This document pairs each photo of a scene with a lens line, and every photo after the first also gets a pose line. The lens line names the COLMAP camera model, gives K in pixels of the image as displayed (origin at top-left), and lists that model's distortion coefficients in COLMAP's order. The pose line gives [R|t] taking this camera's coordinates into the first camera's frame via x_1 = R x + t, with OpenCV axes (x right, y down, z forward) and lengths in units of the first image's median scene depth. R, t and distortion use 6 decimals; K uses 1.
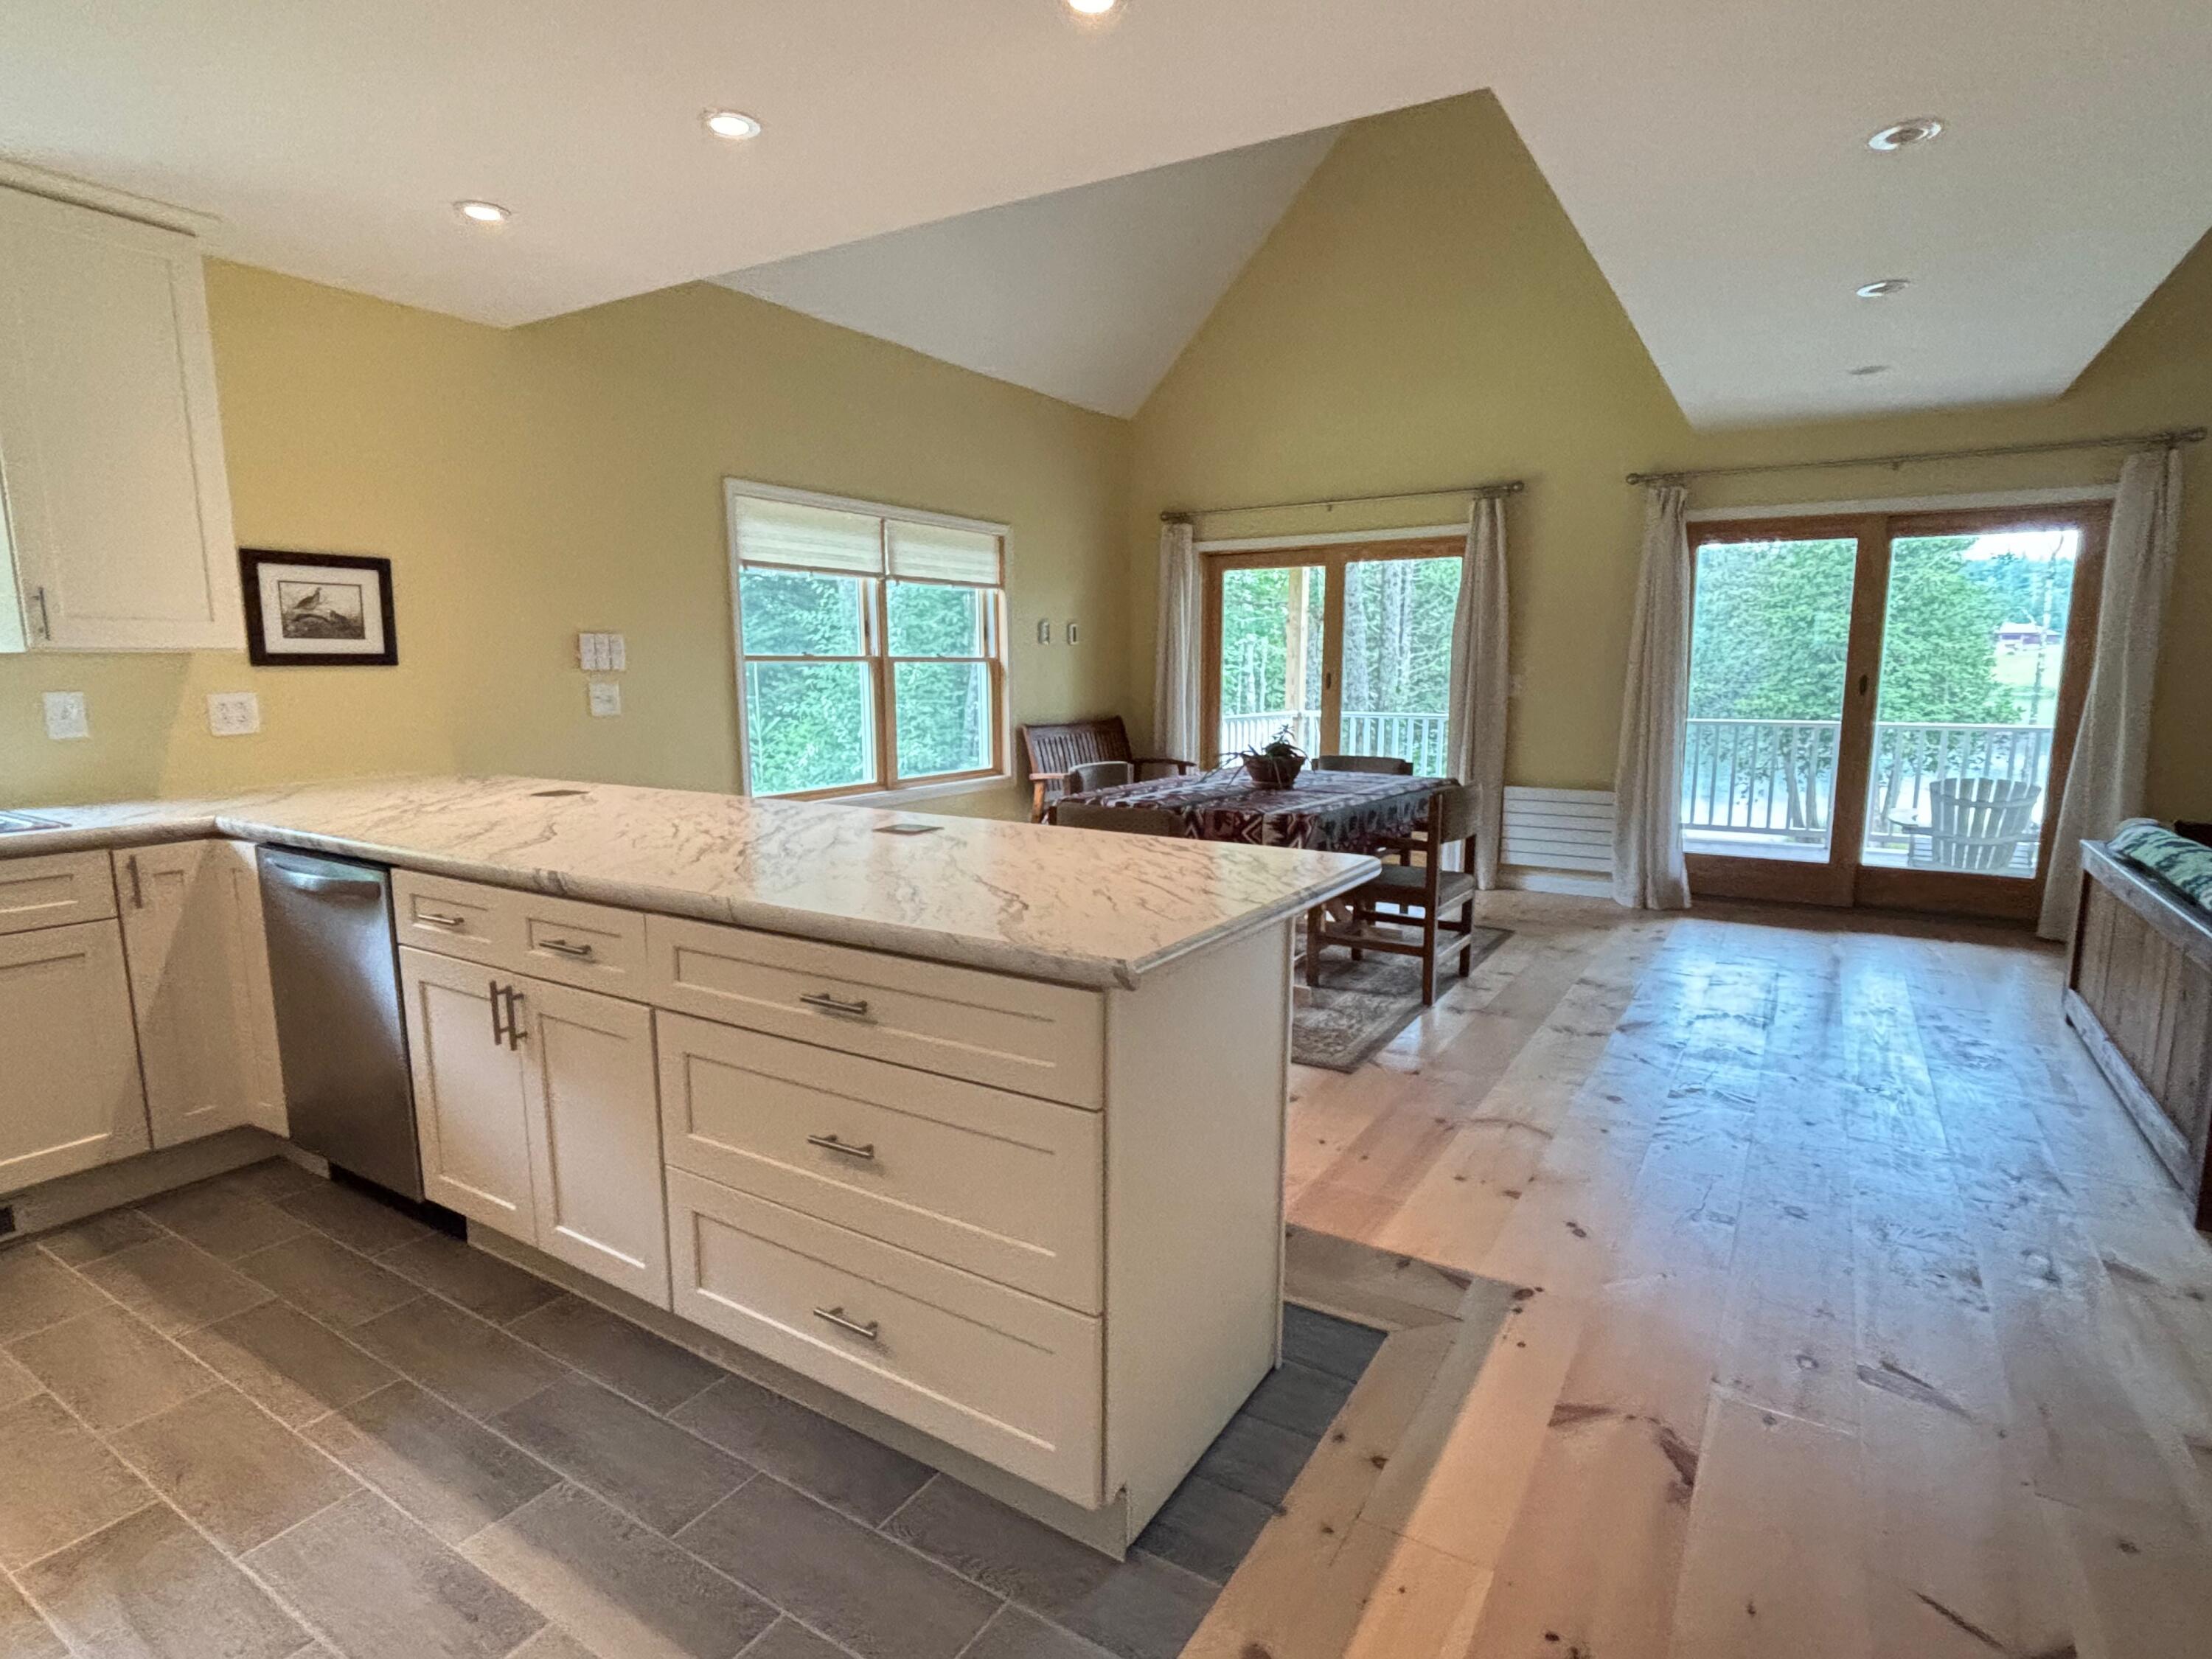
lens RADIAL K [[1137.4, 0, 1099.9], [0, 1137.4, 839.8], [0, 0, 1]] dist [0.005183, -0.007990]
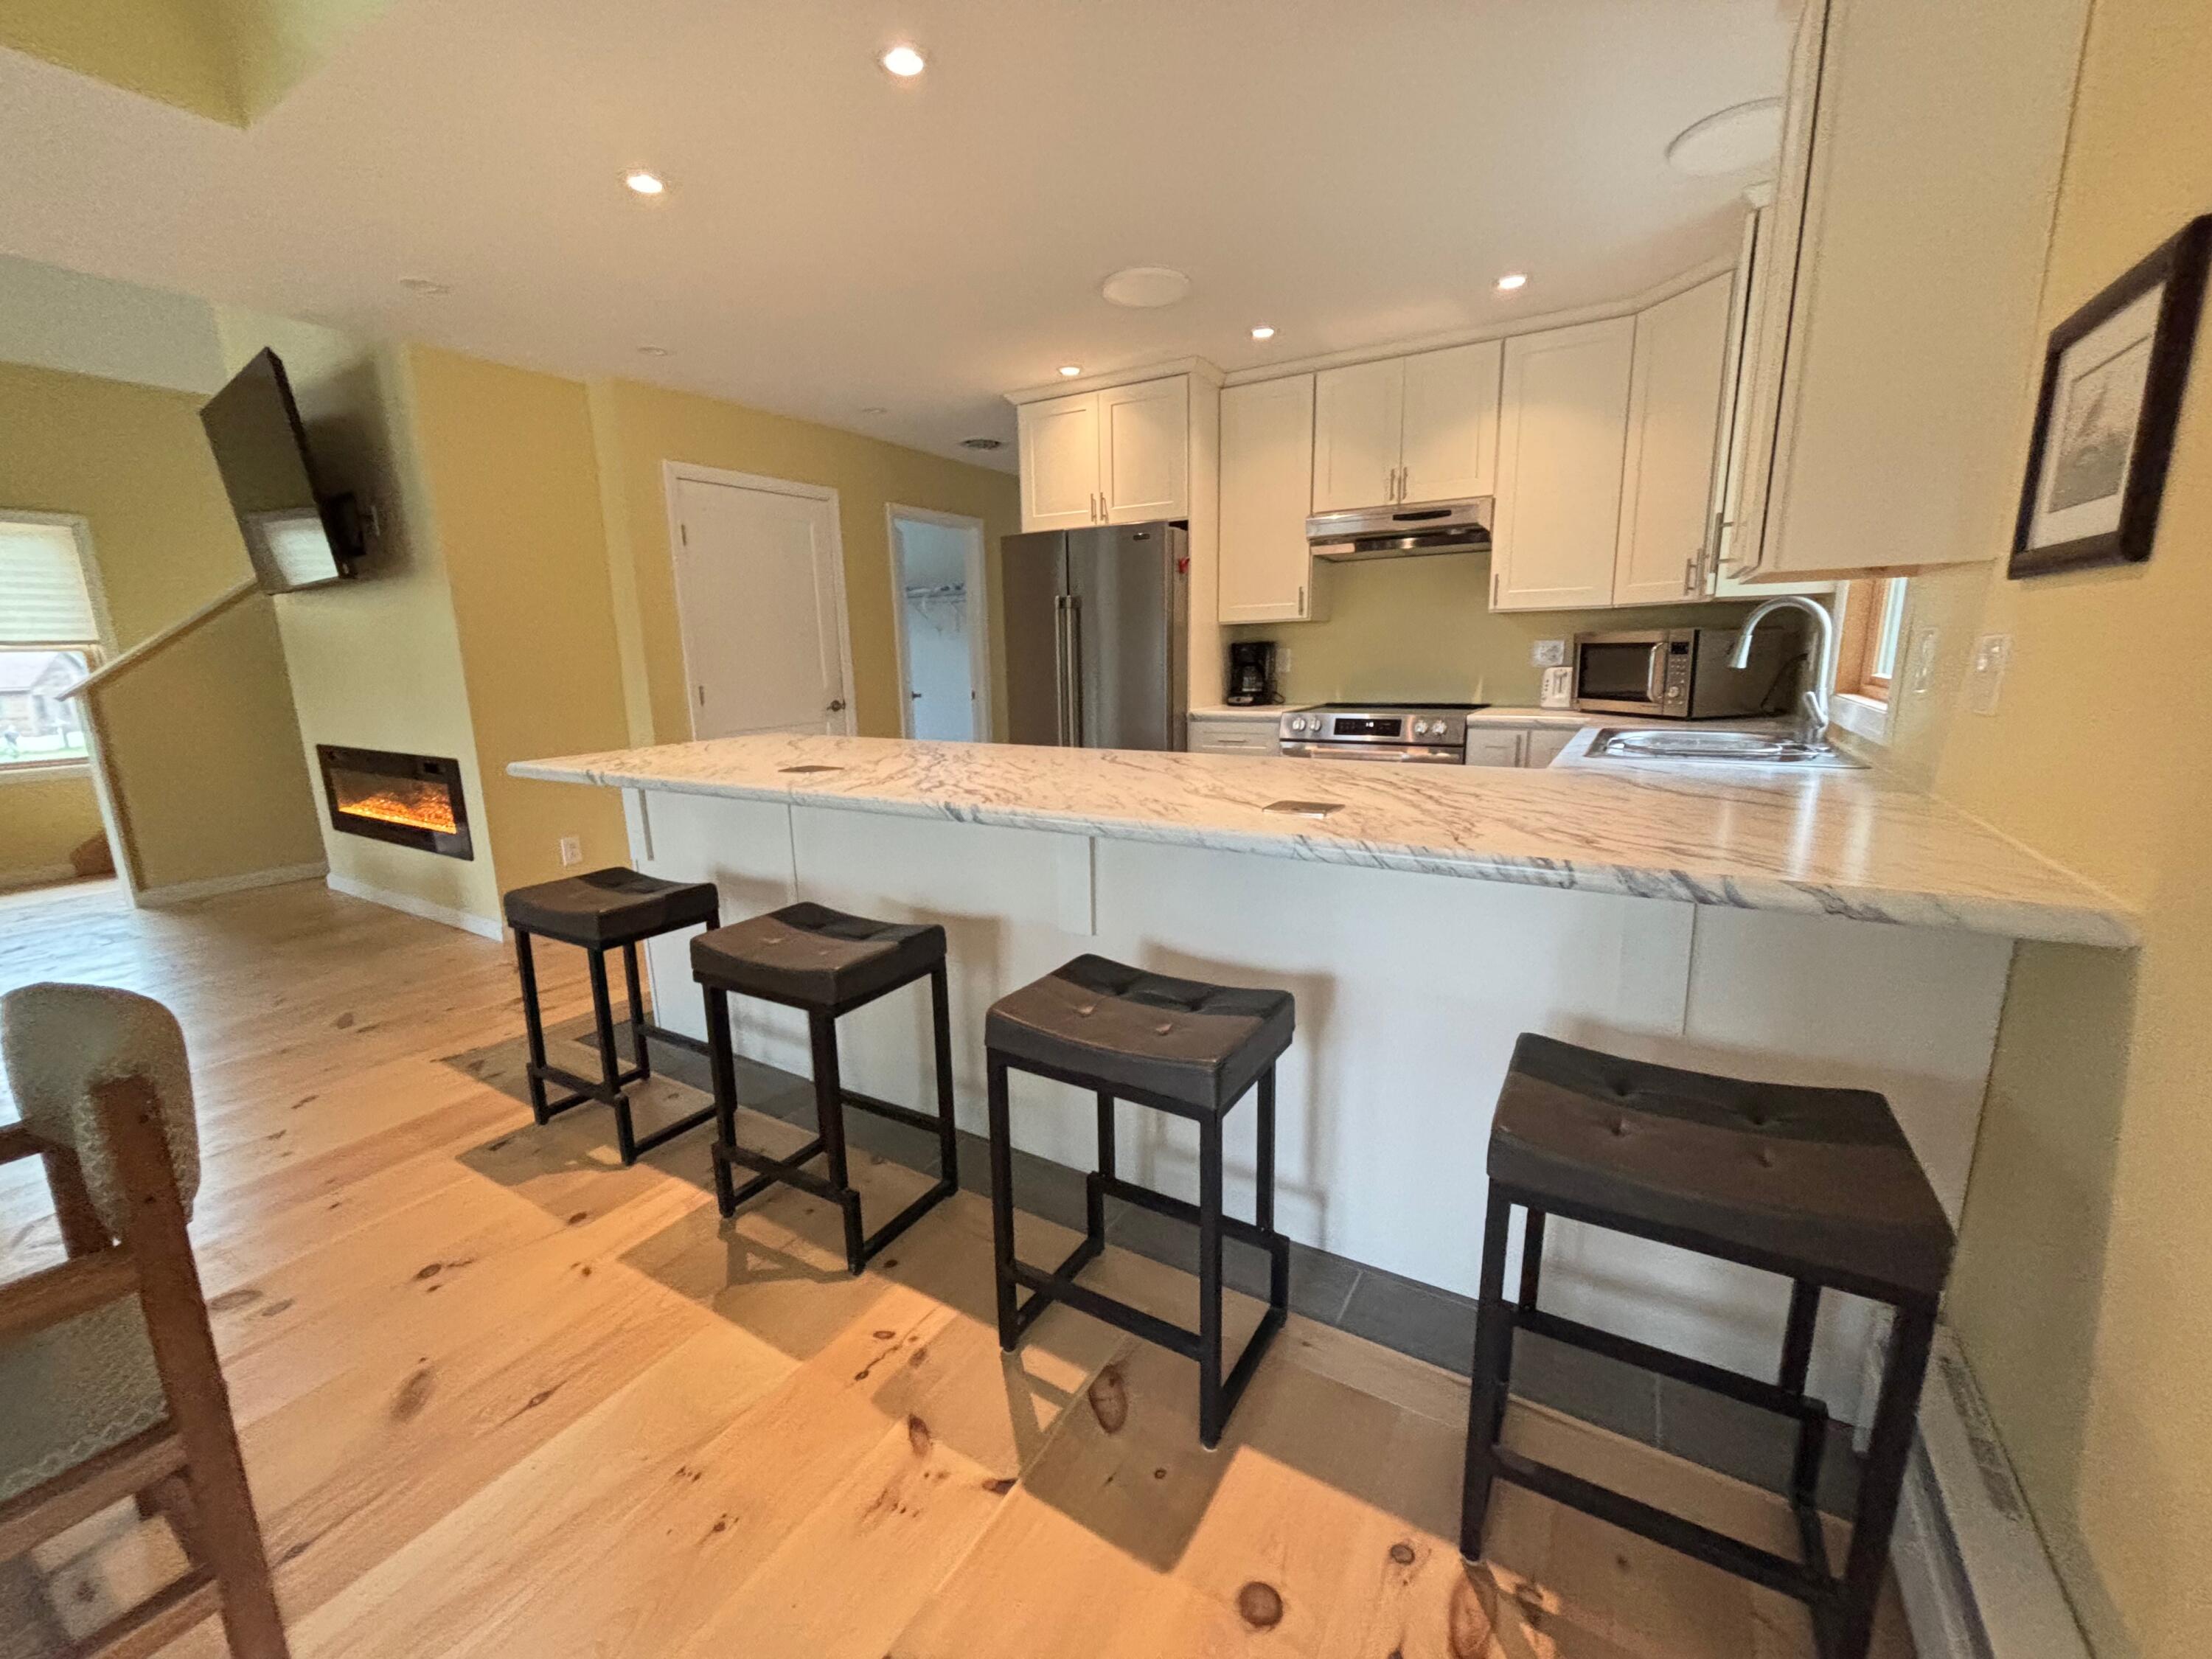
lens RADIAL K [[890.2, 0, 1111.1], [0, 890.2, 832.7], [0, 0, 1]] dist [0.001427, -0.001249]
pose [[-0.999638, 0.023841, -0.012473, -0.219968], [0.017896, 0.935283, 0.353447, -0.124603], [0.020092, 0.353096, -0.935371, 0.896937]]
